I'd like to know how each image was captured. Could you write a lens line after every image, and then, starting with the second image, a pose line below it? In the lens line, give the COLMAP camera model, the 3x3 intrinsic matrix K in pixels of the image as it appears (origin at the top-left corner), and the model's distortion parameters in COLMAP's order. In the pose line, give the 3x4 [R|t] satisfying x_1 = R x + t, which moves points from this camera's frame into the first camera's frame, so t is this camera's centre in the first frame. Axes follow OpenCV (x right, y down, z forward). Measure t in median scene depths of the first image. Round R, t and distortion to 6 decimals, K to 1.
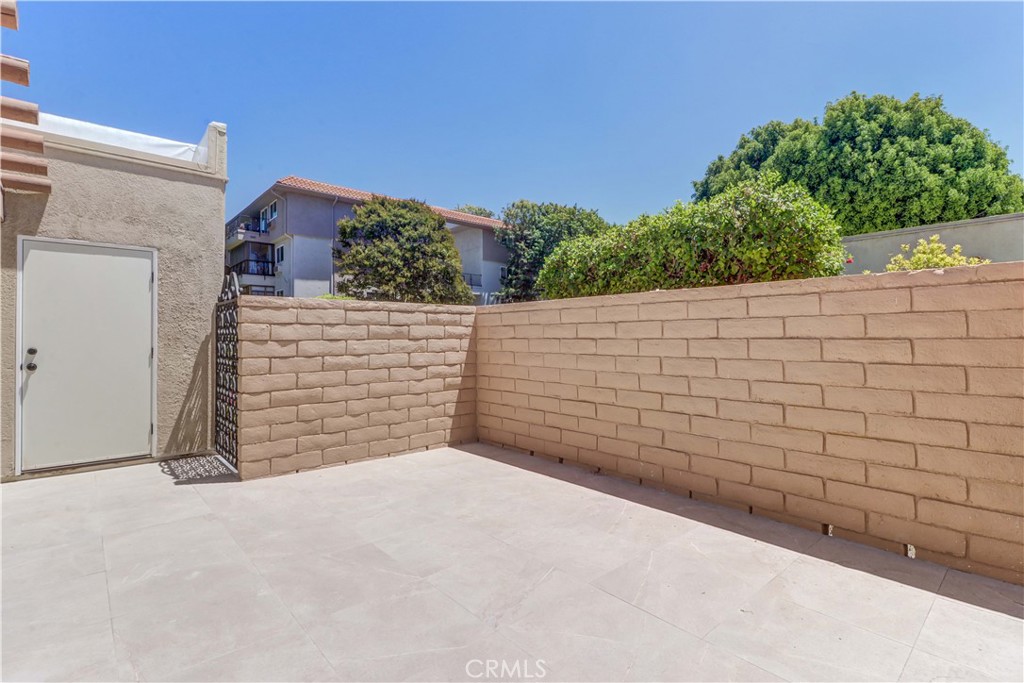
lens RADIAL K [[479.7, 0, 511.3], [0, 479.7, 337.3], [0, 0, 1]] dist [-0.000812, -0.000721]
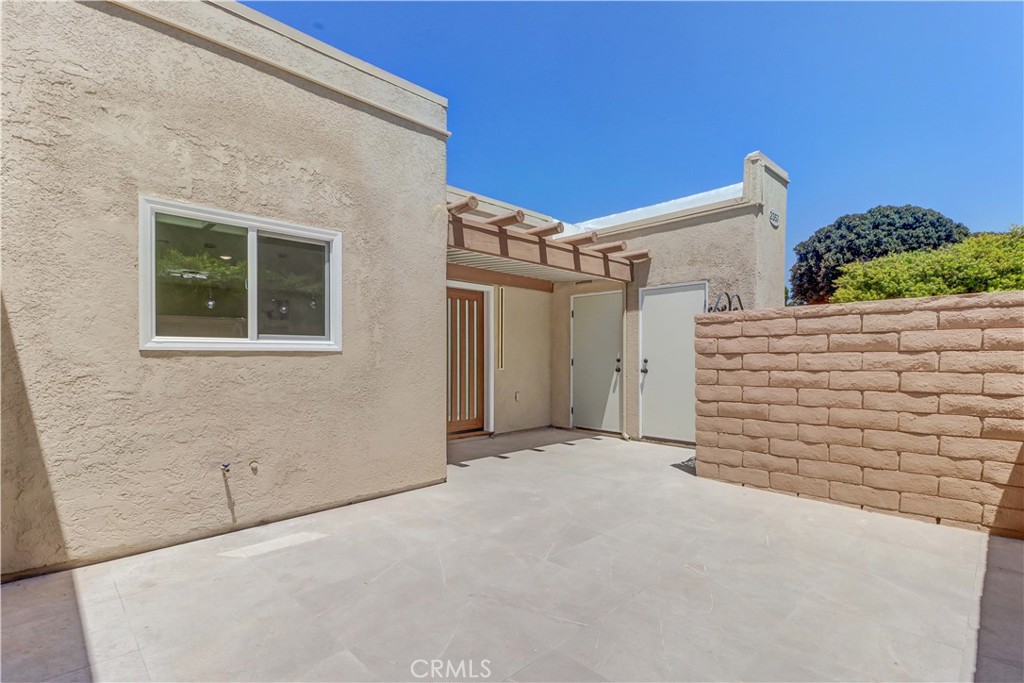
lens RADIAL K [[512.7, 0, 556.9], [0, 512.7, 360.8], [0, 0, 1]] dist [0.002614, 0.000092]
pose [[0.056528, 0.009090, -0.998360, 0.573065], [0.001006, 0.999958, 0.009162, 0.011217], [0.998401, -0.001523, 0.056516, 0.538190]]
